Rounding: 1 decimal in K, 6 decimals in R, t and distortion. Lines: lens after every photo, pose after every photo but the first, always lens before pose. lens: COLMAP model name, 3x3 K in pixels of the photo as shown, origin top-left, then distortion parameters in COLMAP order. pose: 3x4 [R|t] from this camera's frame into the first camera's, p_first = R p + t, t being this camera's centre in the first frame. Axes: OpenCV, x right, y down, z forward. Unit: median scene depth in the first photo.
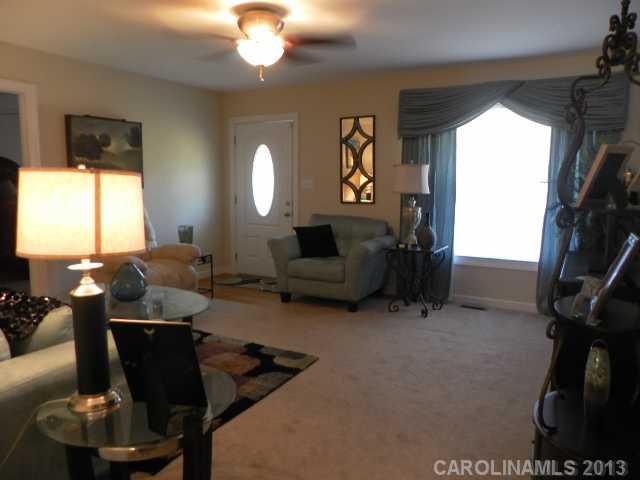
lens RADIAL K [[477.7, 0, 317.8], [0, 477.7, 239.5], [0, 0, 1]] dist [-0.025296, 0.003657]
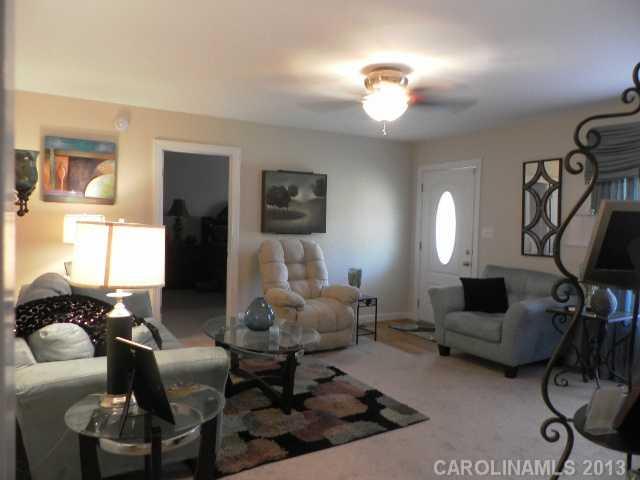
lens RADIAL K [[477.7, 0, 317.8], [0, 477.7, 239.5], [0, 0, 1]] dist [-0.025296, 0.003657]
pose [[0.864435, 0.035031, -0.501523, 0.190380], [-0.079946, 0.994454, -0.068335, -0.014875], [0.496348, 0.099166, 0.862441, 0.033025]]
